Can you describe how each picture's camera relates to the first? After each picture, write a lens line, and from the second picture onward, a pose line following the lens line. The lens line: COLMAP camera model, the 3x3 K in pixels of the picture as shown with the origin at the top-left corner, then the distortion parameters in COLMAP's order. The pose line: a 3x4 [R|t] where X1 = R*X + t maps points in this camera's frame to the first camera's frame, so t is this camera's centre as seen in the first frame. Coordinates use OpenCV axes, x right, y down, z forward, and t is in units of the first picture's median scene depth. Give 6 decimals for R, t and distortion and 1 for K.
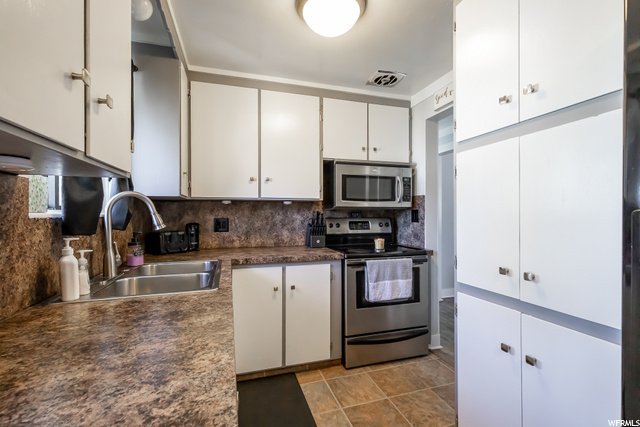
lens RADIAL K [[287.9, 0, 323.8], [0, 287.9, 213.1], [0, 0, 1]] dist [-0.000673, -0.000008]
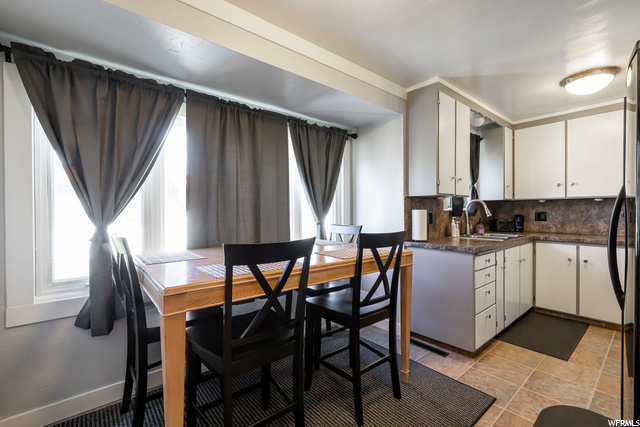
lens RADIAL K [[287.9, 0, 323.8], [0, 287.9, 213.1], [0, 0, 1]] dist [-0.000673, -0.000008]
pose [[0.385676, 0.007248, -0.922606, 0.573633], [0.006798, 0.999920, 0.010698, 0.000682], [0.922609, -0.010398, 0.385595, -0.592049]]
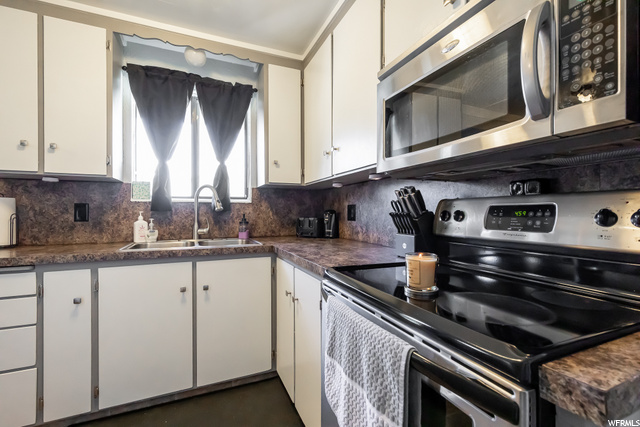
lens RADIAL K [[287.9, 0, 323.8], [0, 287.9, 213.1], [0, 0, 1]] dist [-0.000673, -0.000008]
pose [[0.118491, 0.001990, -0.992953, 0.492421], [0.003239, 0.999992, 0.002391, 0.039584], [0.992950, -0.003500, 0.118484, 0.815105]]
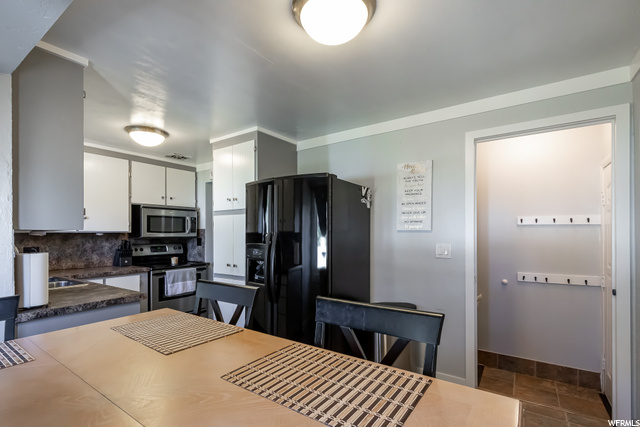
lens RADIAL K [[295.2, 0, 322.2], [0, 295.2, 231.5], [0, 0, 1]] dist [0.001107, 0.000151]
pose [[0.785184, 0.001841, 0.619260, -0.165351], [0.001080, 0.999990, -0.004343, -0.041855], [-0.619262, 0.004079, 0.785174, -0.735446]]
